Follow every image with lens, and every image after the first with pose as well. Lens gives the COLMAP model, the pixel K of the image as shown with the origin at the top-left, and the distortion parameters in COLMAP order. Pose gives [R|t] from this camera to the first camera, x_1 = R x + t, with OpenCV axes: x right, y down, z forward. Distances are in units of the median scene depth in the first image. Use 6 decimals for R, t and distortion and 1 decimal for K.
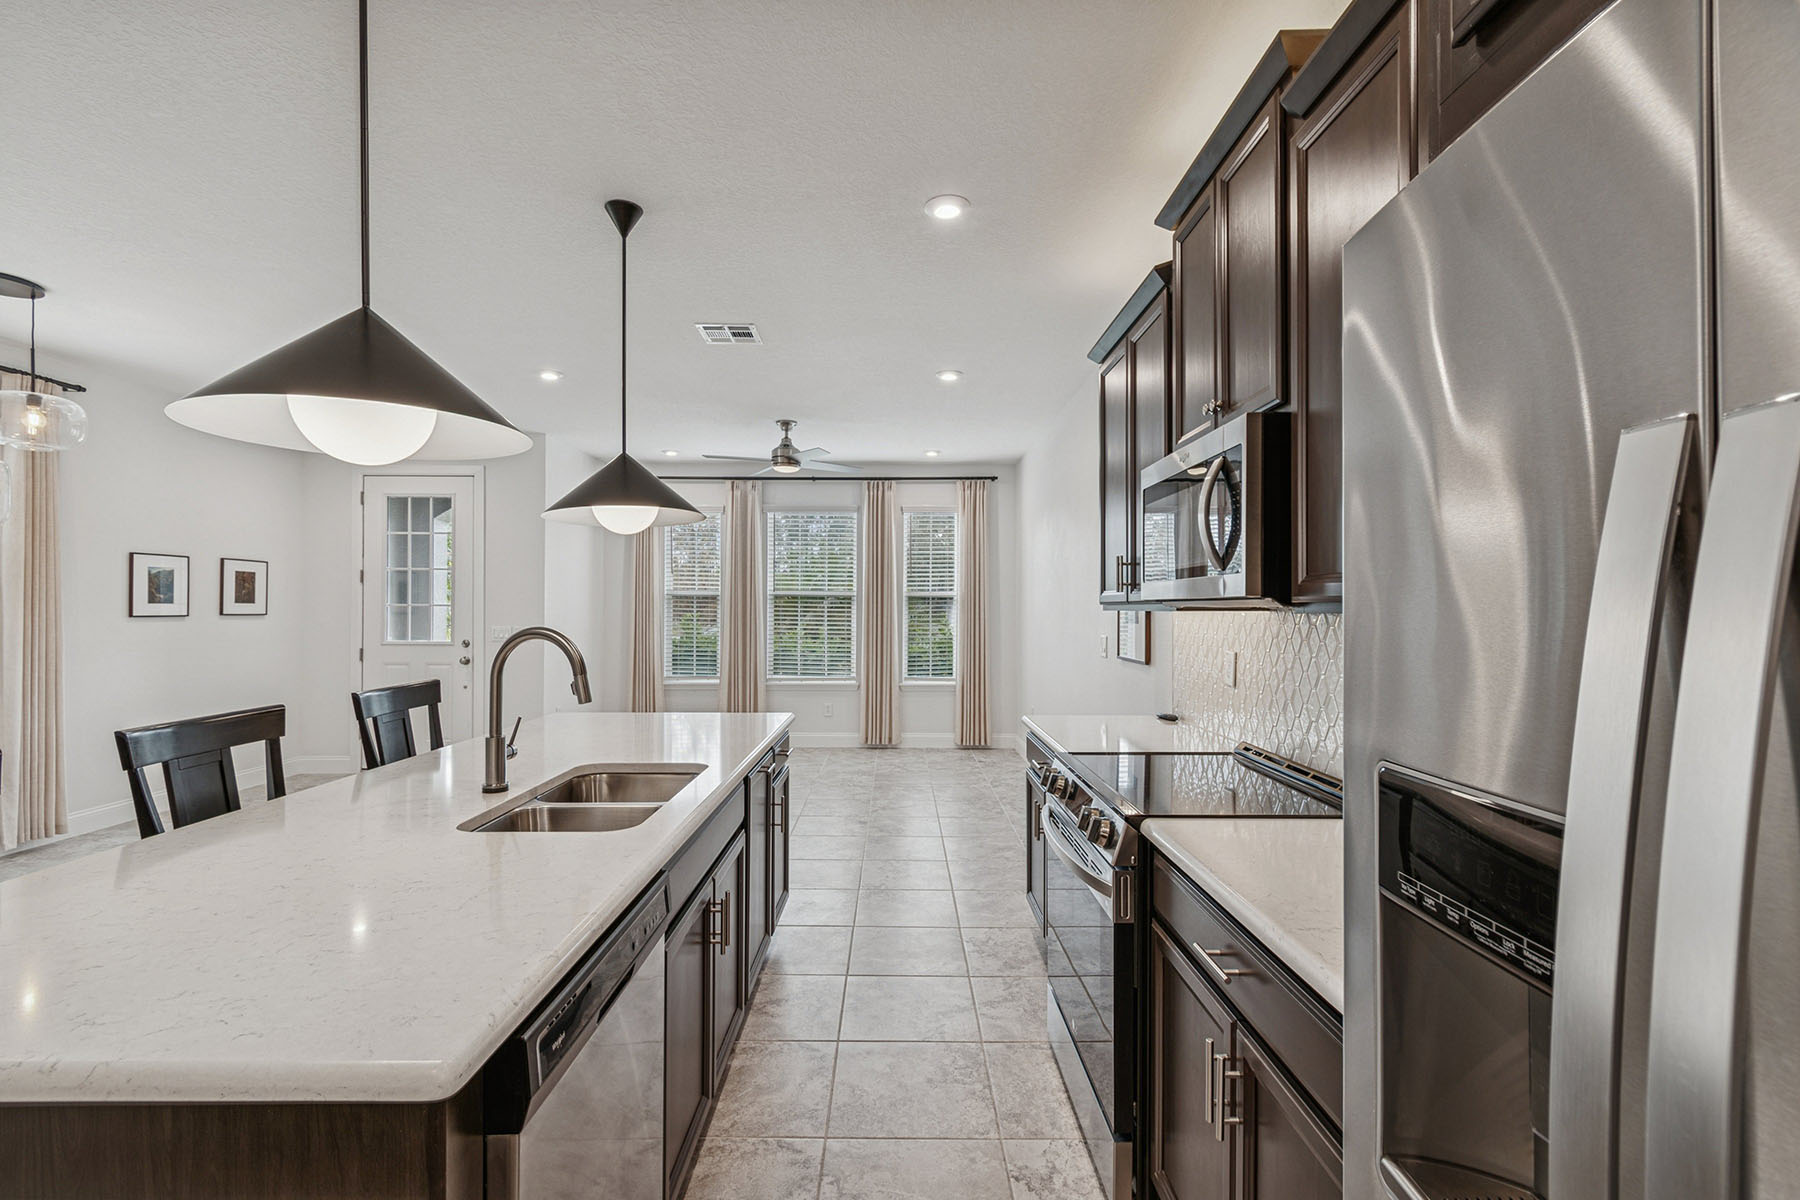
lens RADIAL K [[804.2, 0, 893.7], [0, 804.2, 604.6], [0, 0, 1]] dist [0.010603, -0.007376]
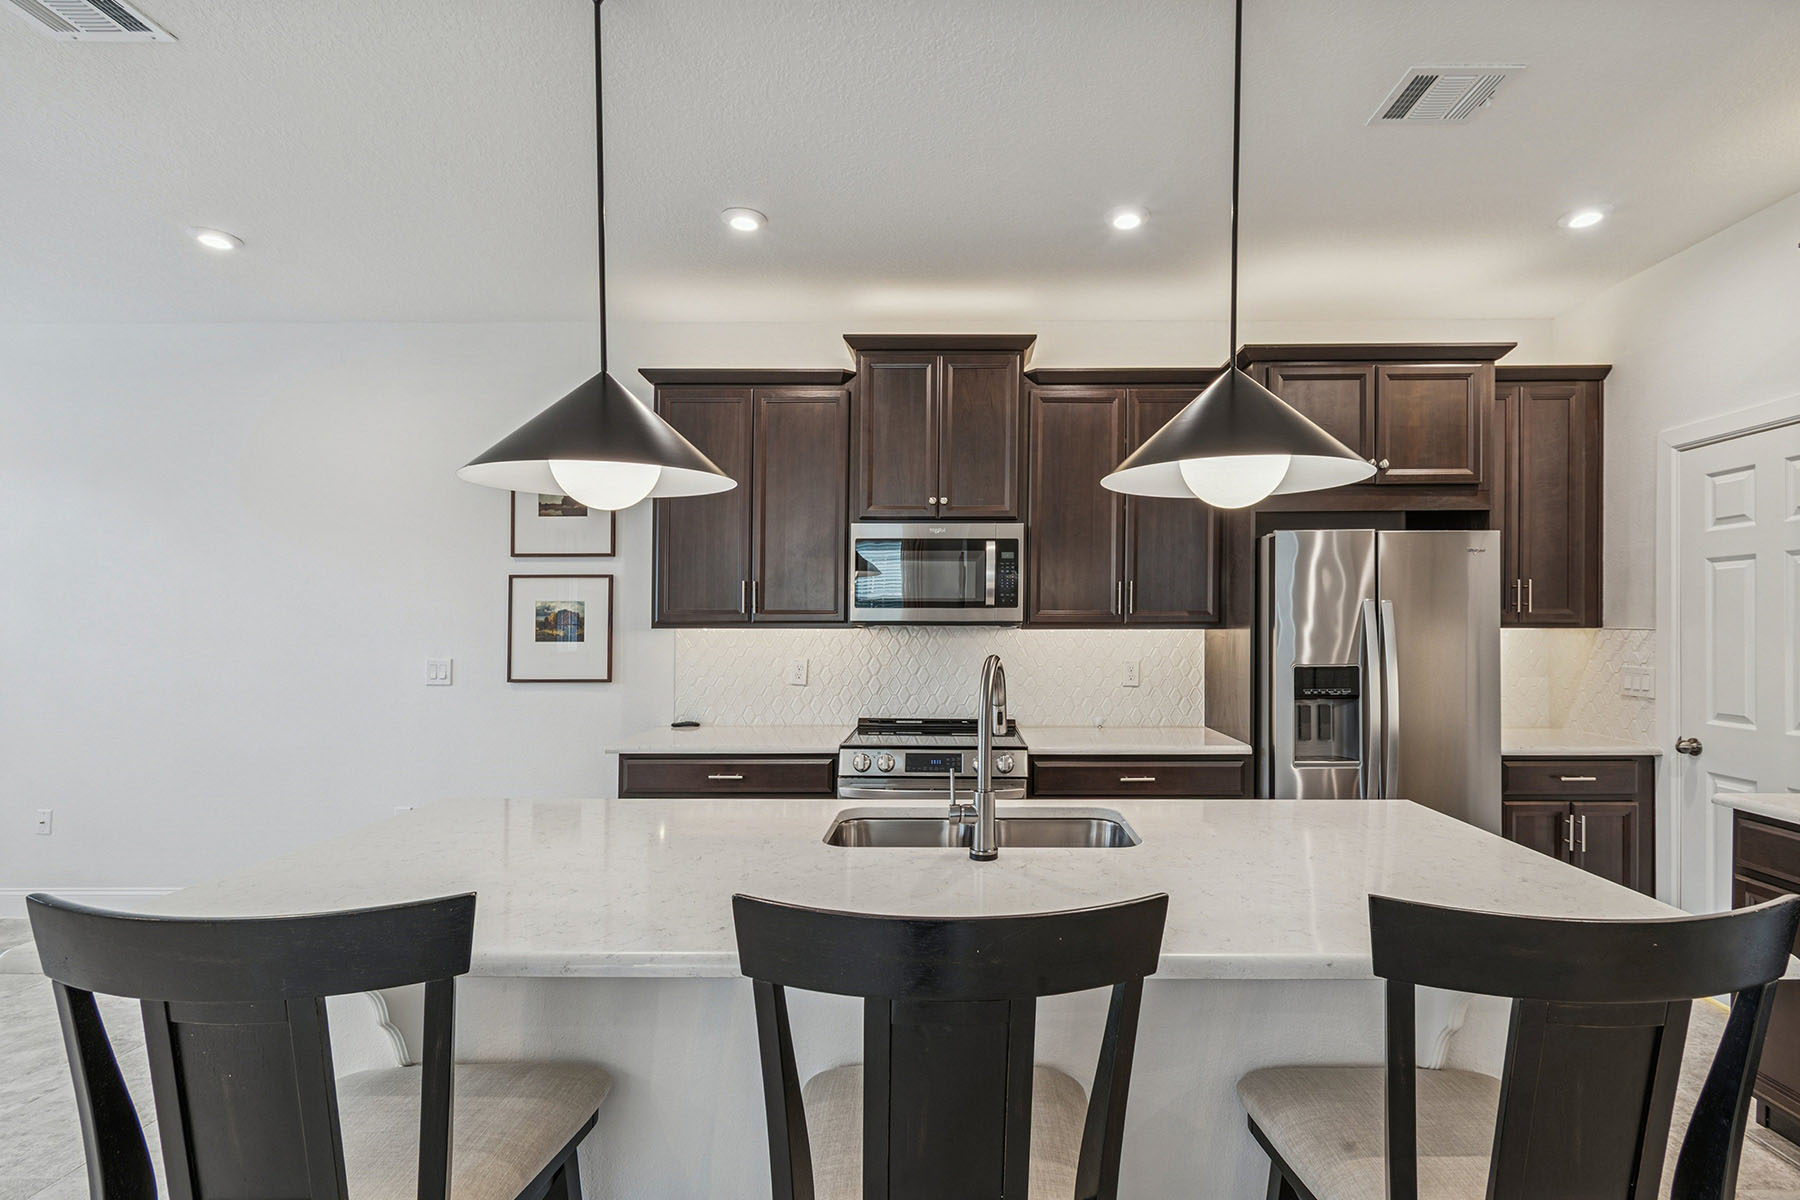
lens RADIAL K [[853.7, 0, 976.5], [0, 853.7, 623.6], [0, 0, 1]] dist [0.006348, 0.001050]
pose [[0.005978, -0.013328, 0.999893, -0.512950], [-0.005722, 0.999894, 0.013362, -0.010368], [-0.999966, -0.005802, 0.005901, 0.361827]]
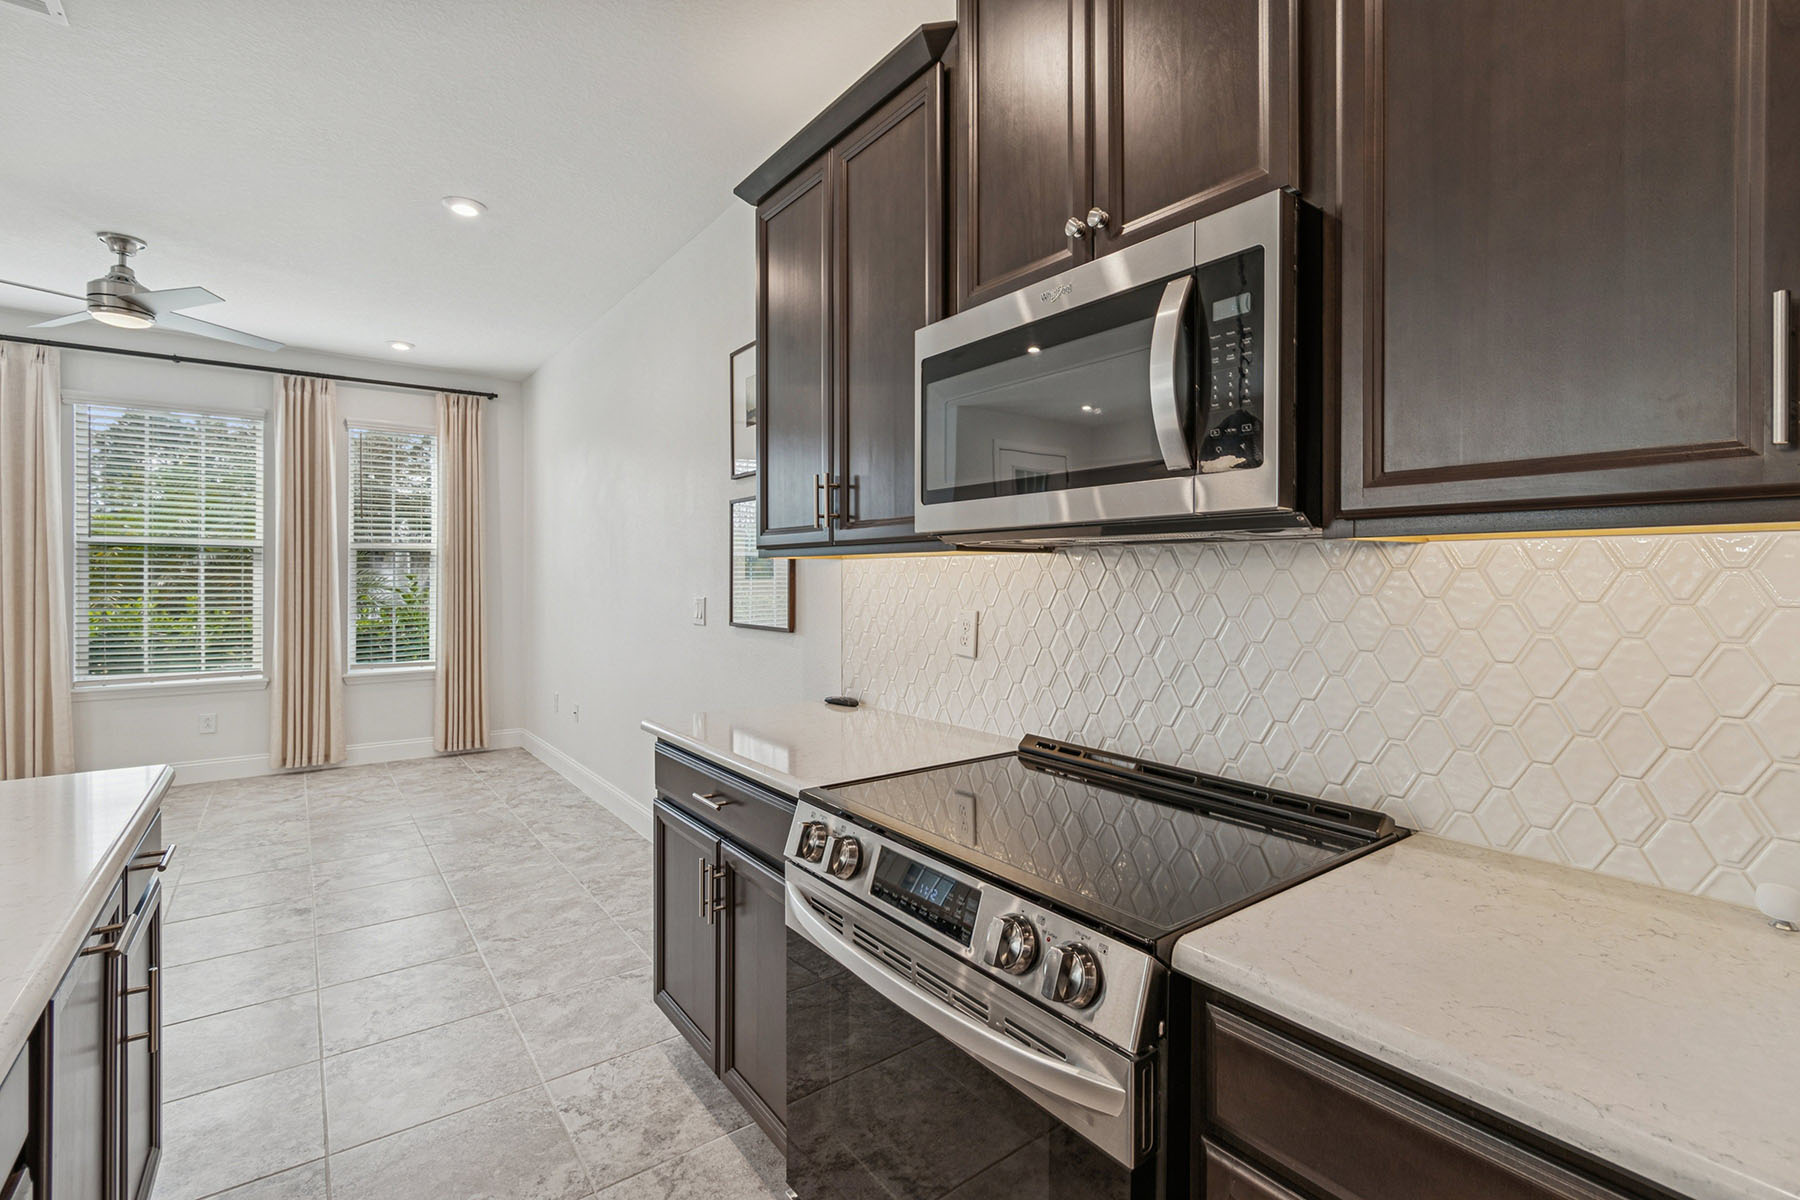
lens RADIAL K [[804.2, 0, 893.4], [0, 804.2, 580.5], [0, 0, 1]] dist [0.010603, -0.007376]
pose [[0.800560, -0.002791, 0.599246, -0.042752], [-0.004037, 0.999941, 0.010051, 0.011963], [-0.599239, -0.010465, 0.800502, 0.229863]]
